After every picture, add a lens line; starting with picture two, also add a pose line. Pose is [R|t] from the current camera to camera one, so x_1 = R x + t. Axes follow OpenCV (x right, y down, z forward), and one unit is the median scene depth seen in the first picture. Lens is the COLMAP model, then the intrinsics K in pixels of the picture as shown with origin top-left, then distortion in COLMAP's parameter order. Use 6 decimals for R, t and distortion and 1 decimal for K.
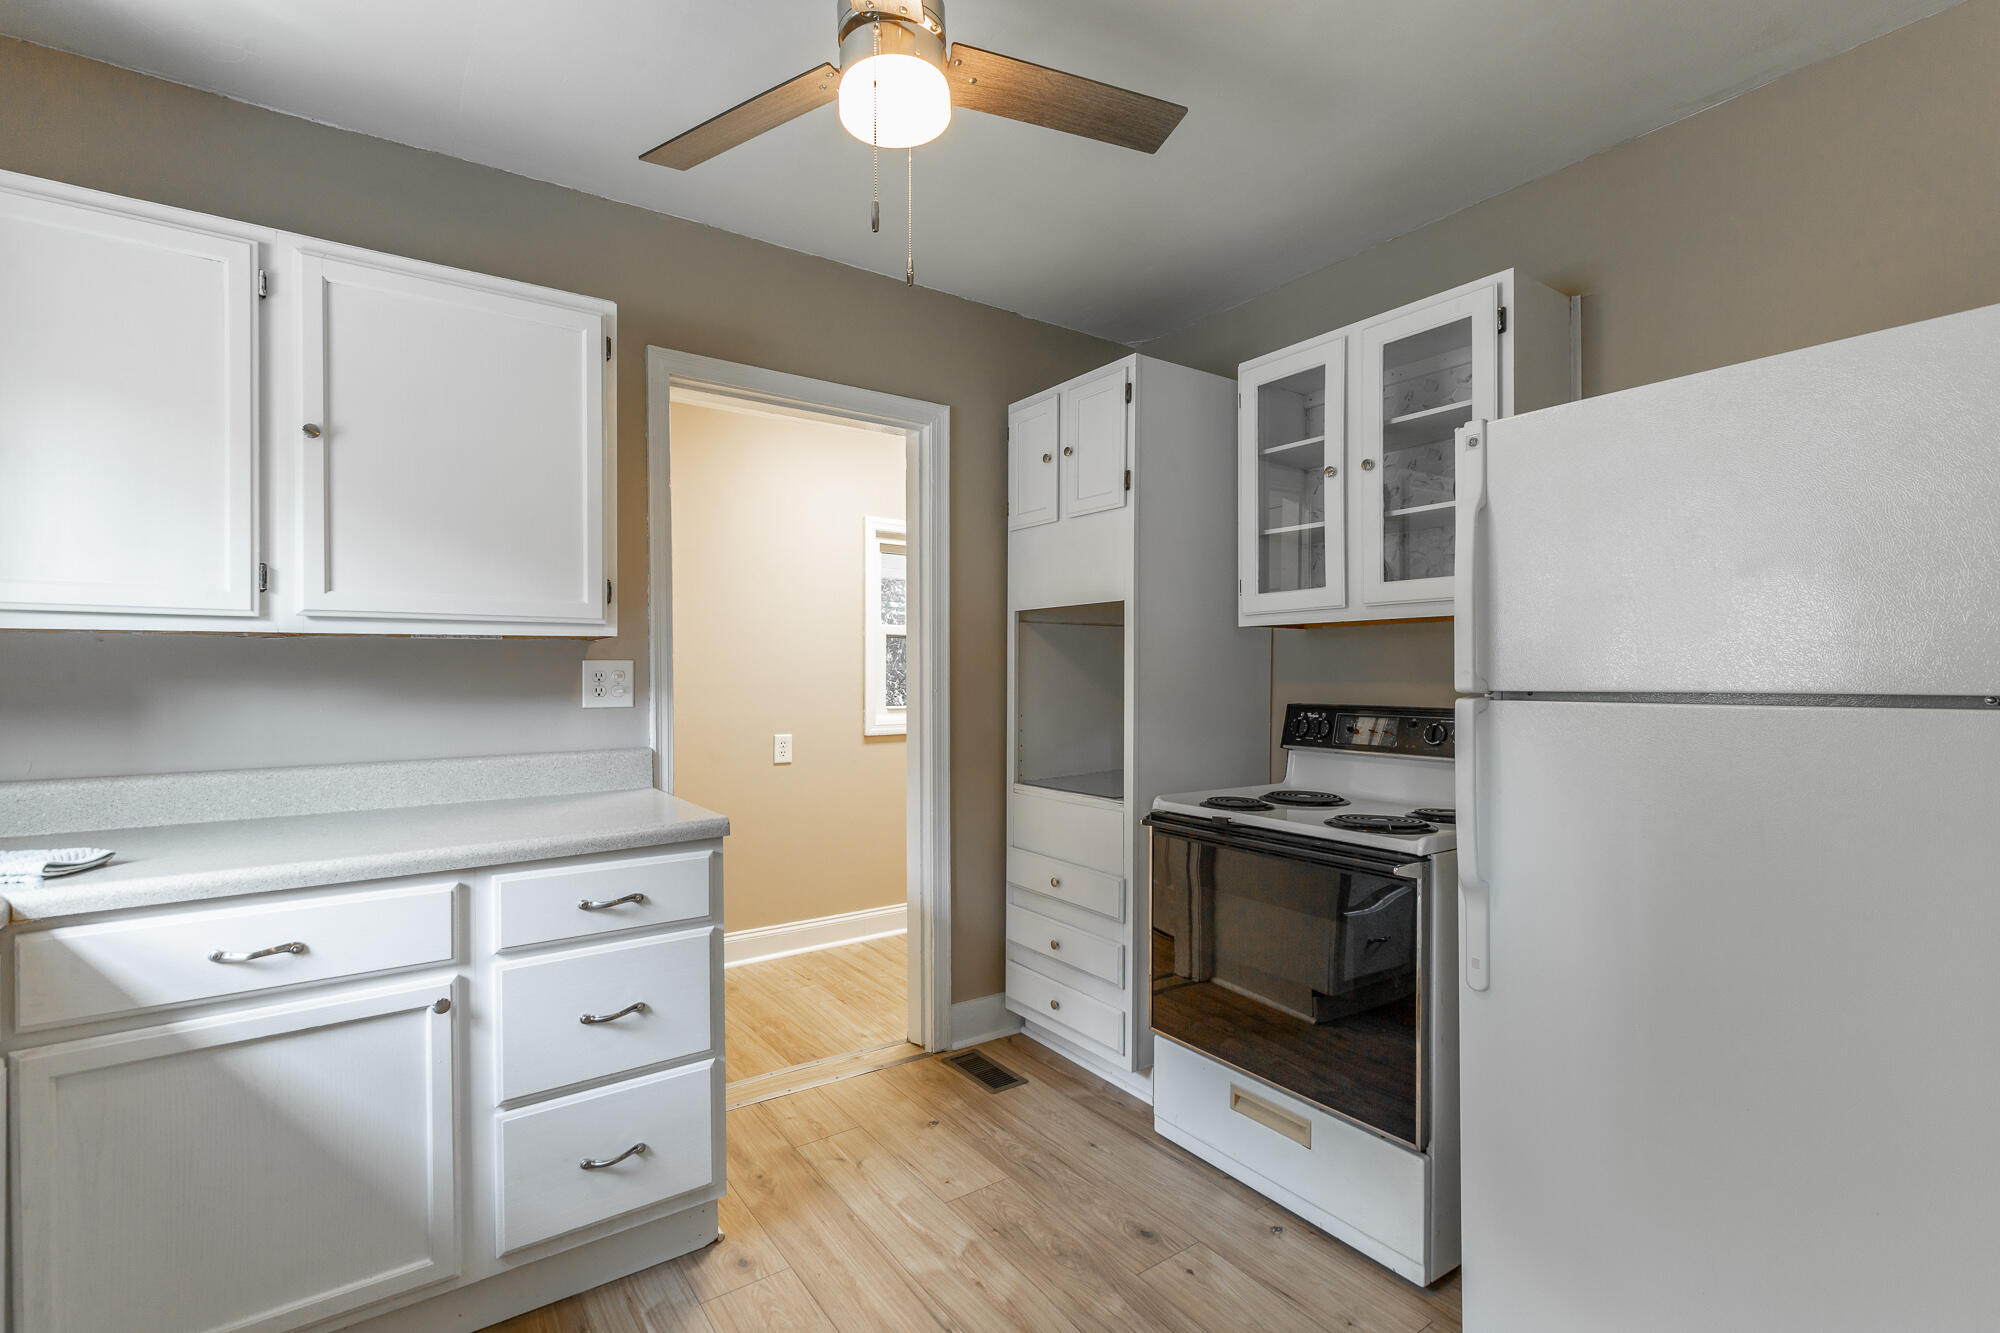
lens RADIAL K [[911.4, 0, 994.0], [0, 911.4, 673.3], [0, 0, 1]] dist [0.001878, 0.000065]
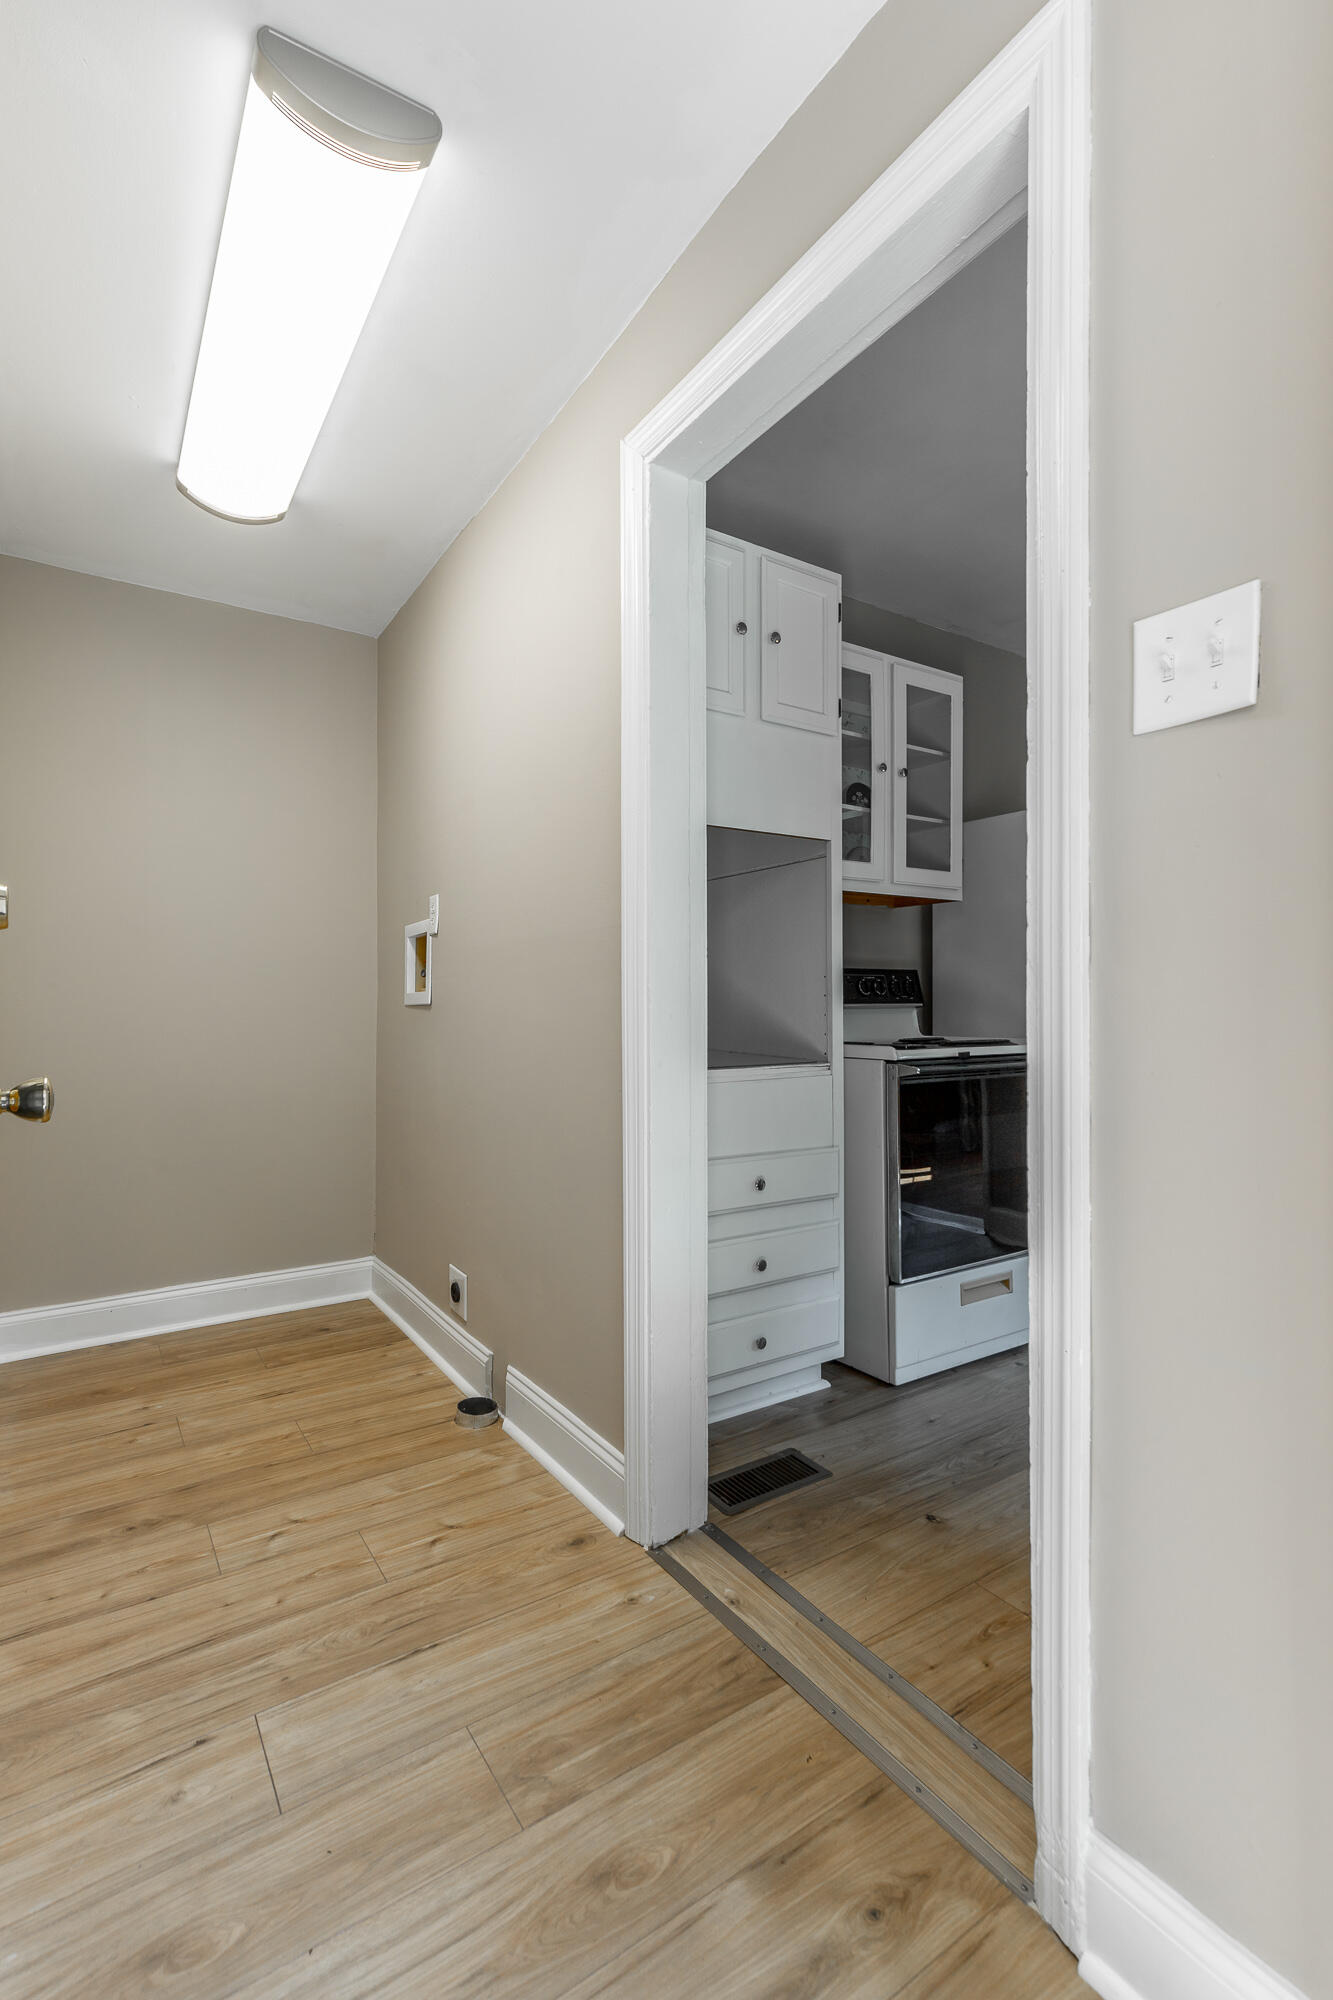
lens RADIAL K [[906.9, 0, 660.4], [0, 906.9, 1001.7], [0, 0, 1]] dist [0.006003, -0.000016]
pose [[0.027522, 0.004281, 0.999612, -0.760457], [0.005244, 0.999976, -0.004427, 0.083171], [-0.999607, 0.005364, 0.027498, 1.144234]]
